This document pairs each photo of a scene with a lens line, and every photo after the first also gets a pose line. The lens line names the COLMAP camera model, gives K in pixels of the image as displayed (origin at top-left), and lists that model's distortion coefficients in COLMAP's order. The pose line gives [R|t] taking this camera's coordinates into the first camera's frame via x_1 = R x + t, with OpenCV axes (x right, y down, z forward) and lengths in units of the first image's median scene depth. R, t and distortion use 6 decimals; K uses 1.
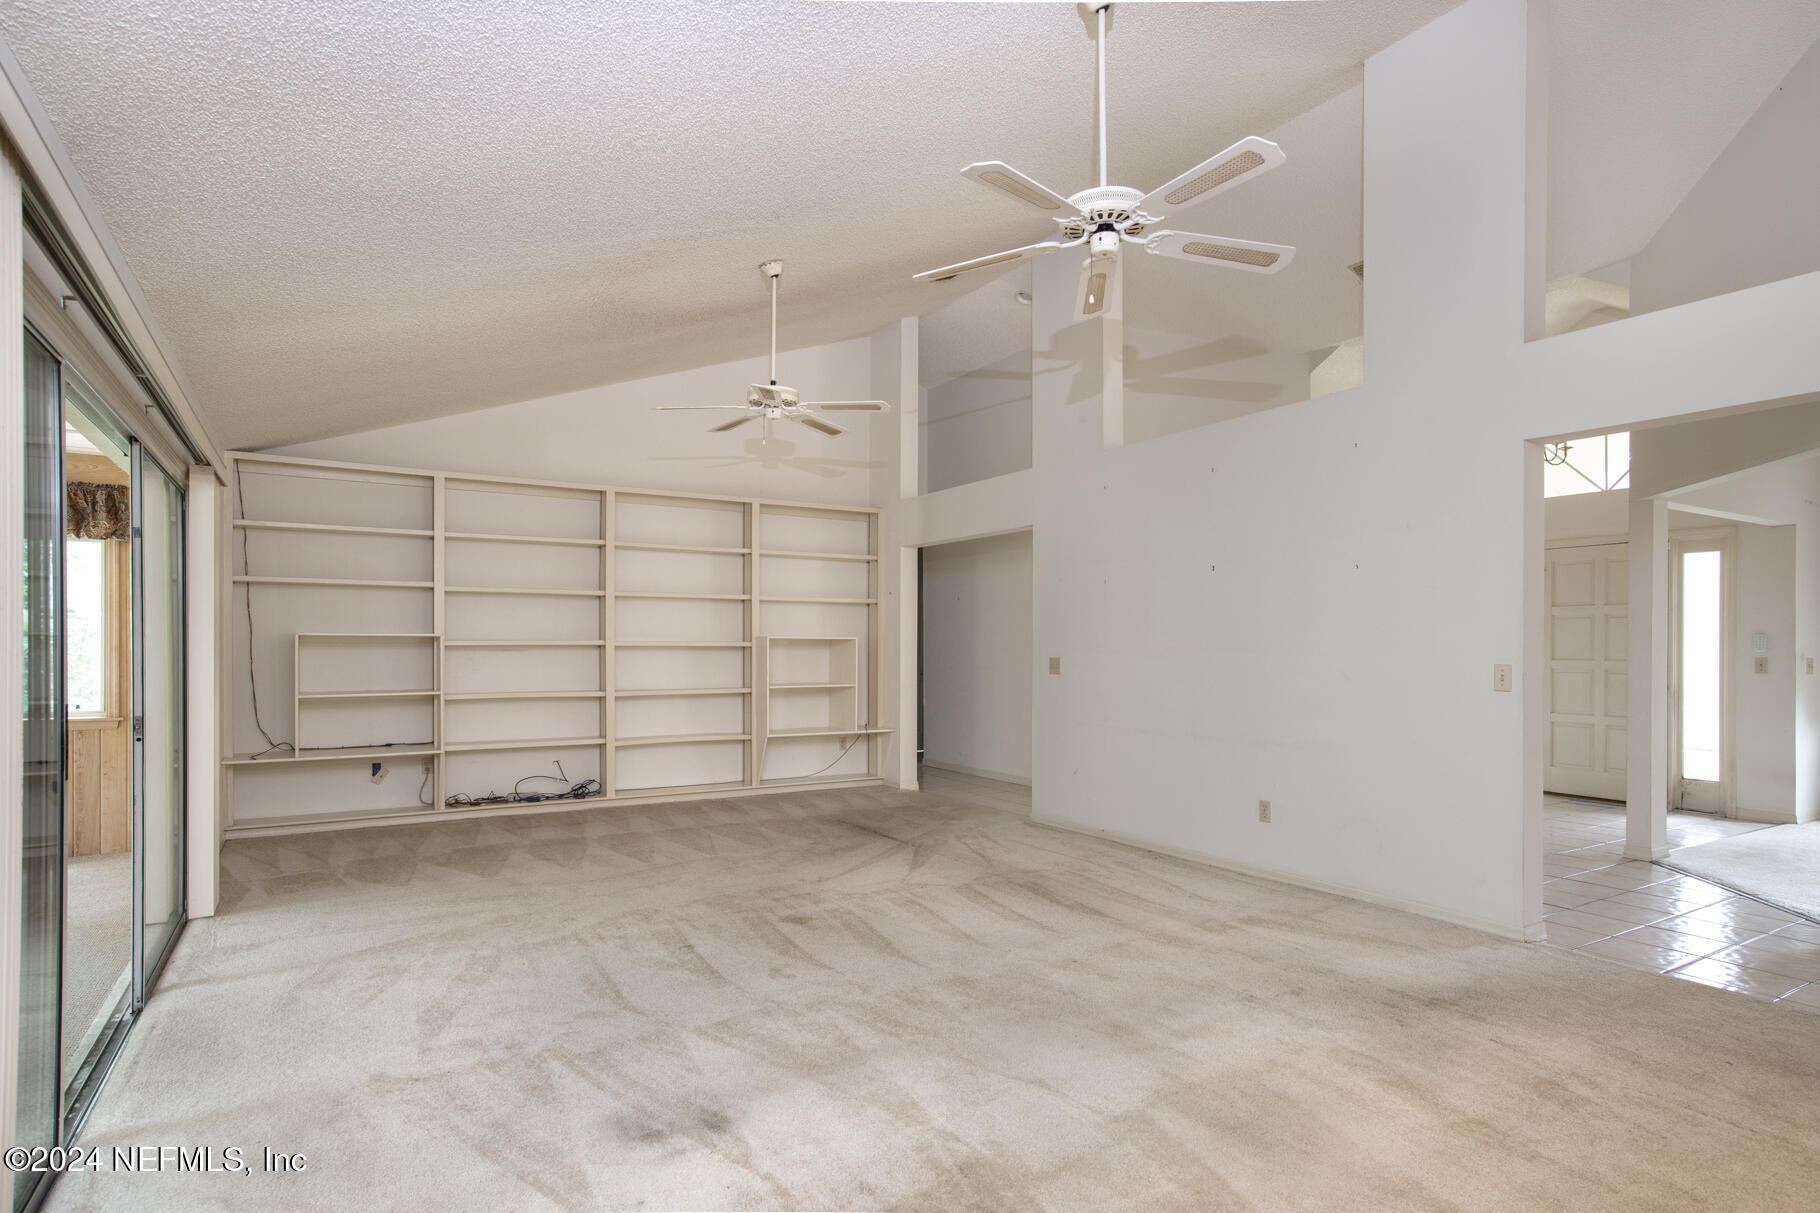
lens RADIAL K [[941.3, 0, 933.4], [0, 941.3, 645.9], [0, 0, 1]] dist [-0.035818, 0.008279]
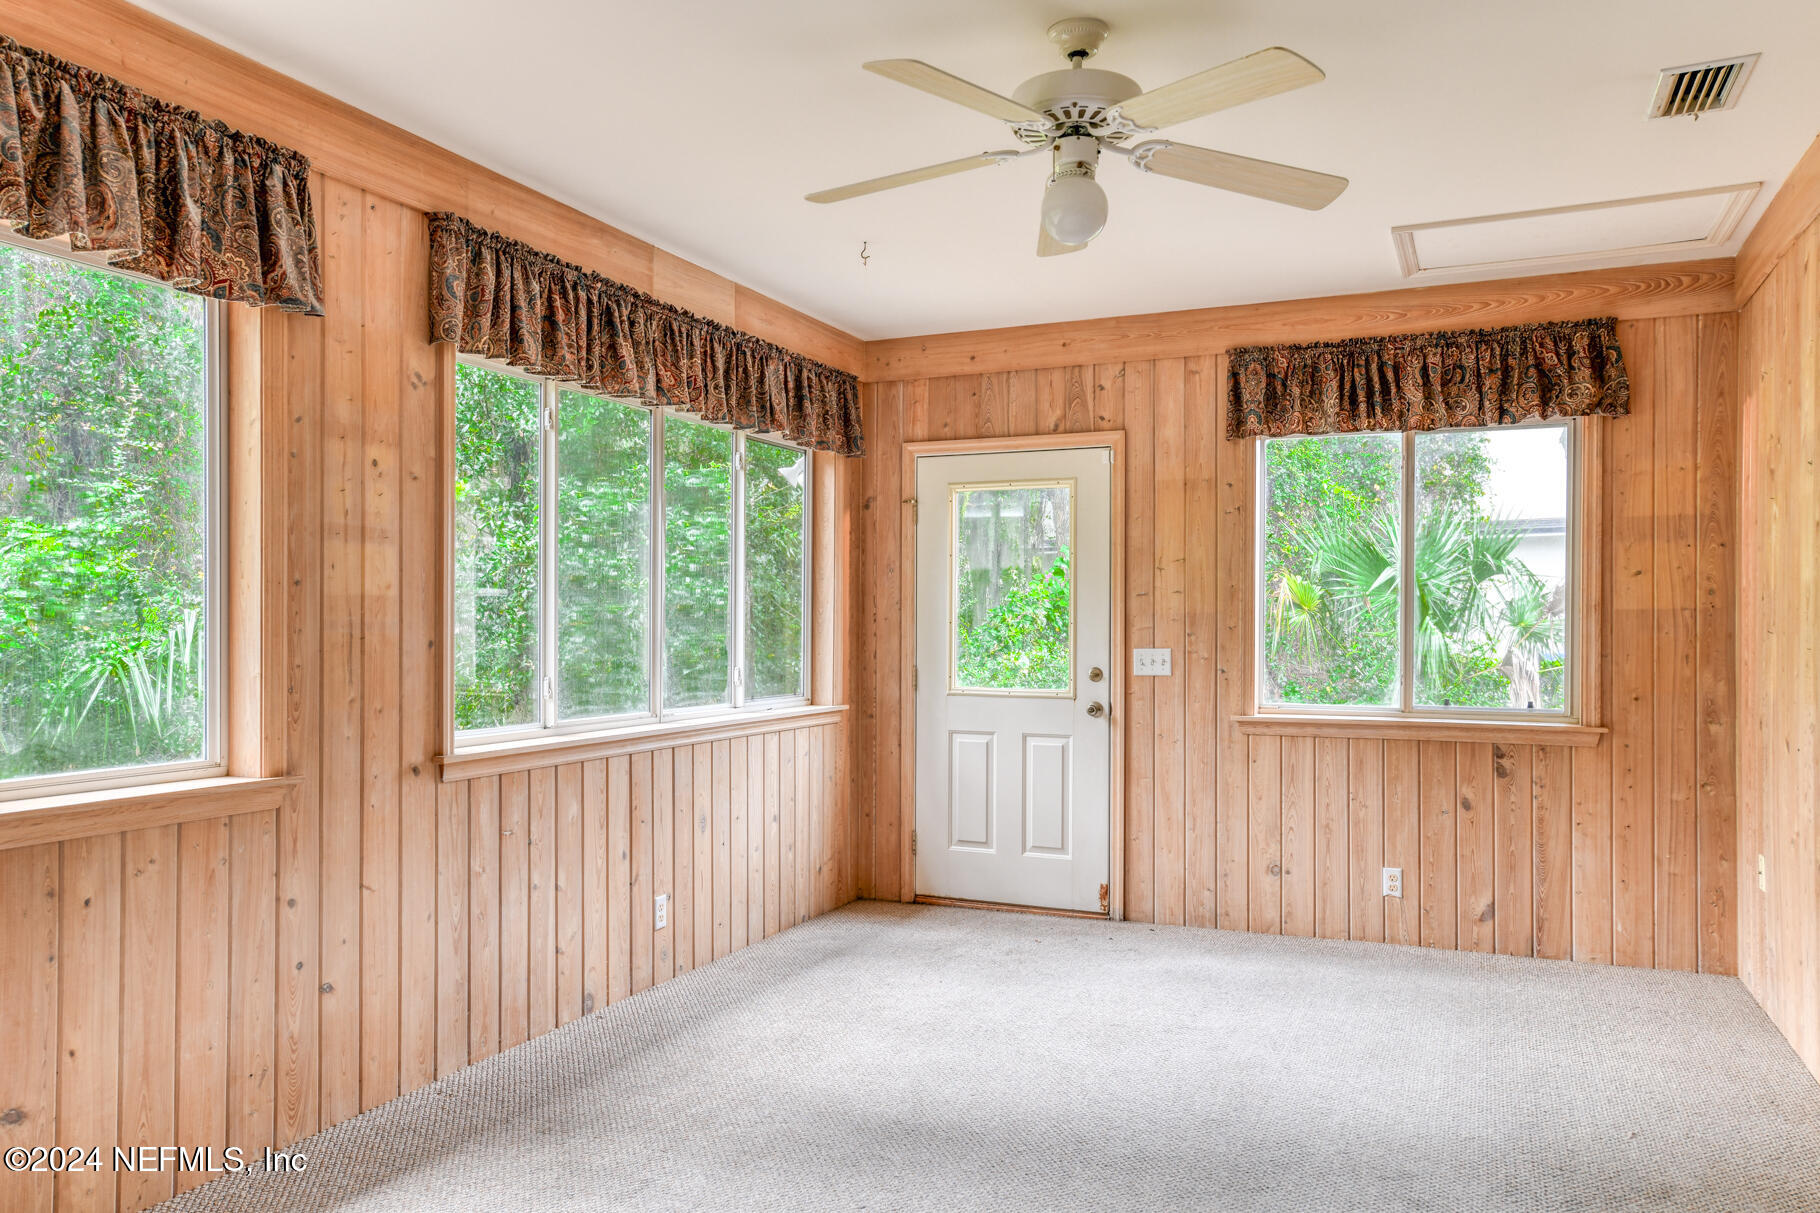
lens RADIAL K [[1330.6, 0, 953.9], [0, 1330.6, 630.0], [0, 0, 1]] dist [0.009321, 0.010142]
pose [[0.575731, 0.004505, -0.817626, -0.445034], [-0.001580, 0.999989, 0.004397, 0.014550], [0.817637, -0.001240, 0.575732, 0.196423]]
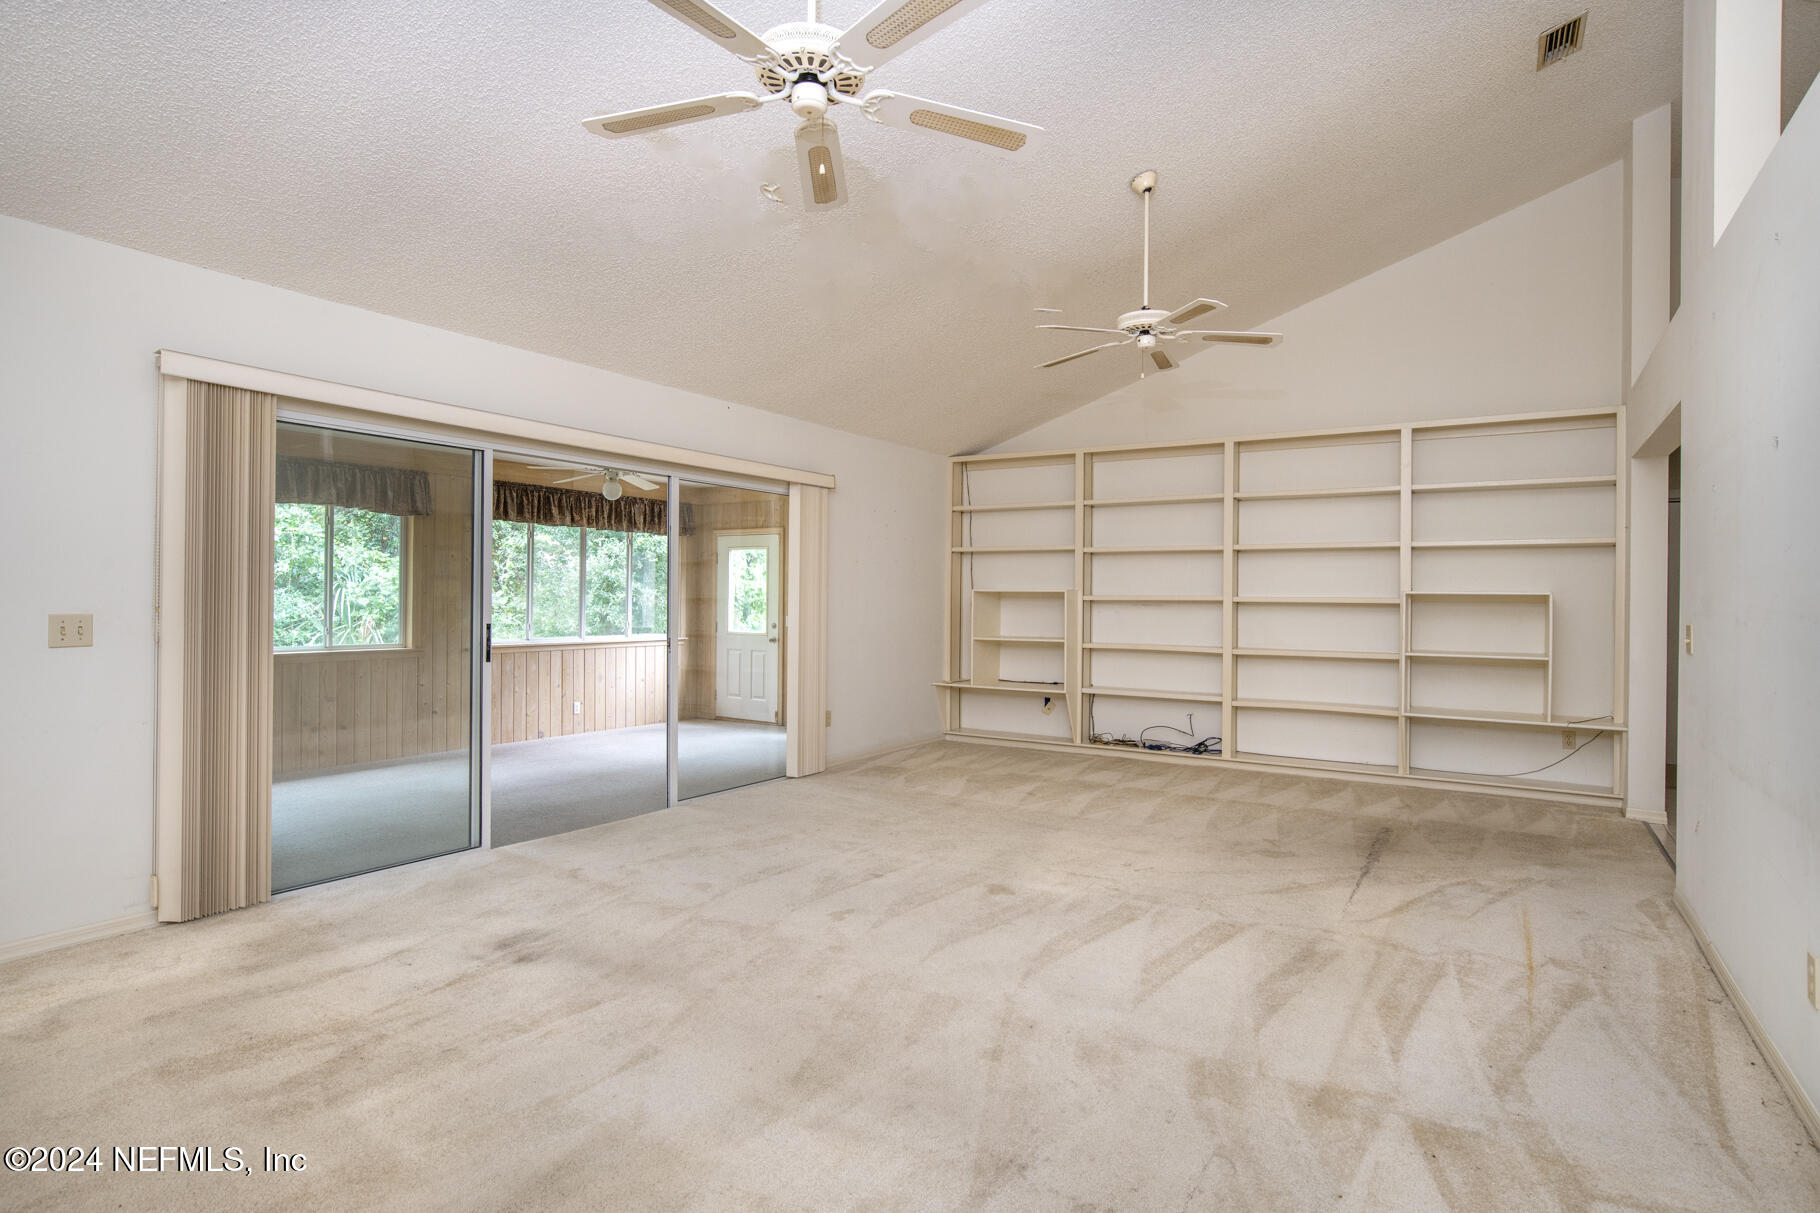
lens RADIAL K [[941.3, 0, 944.1], [0, 941.3, 603.6], [0, 0, 1]] dist [-0.035818, 0.008279]
pose [[0.447135, 0.008394, -0.894427, 0.457437], [-0.009476, 0.999944, 0.004647, 0.000166], [0.894416, 0.006398, 0.447190, 0.357148]]
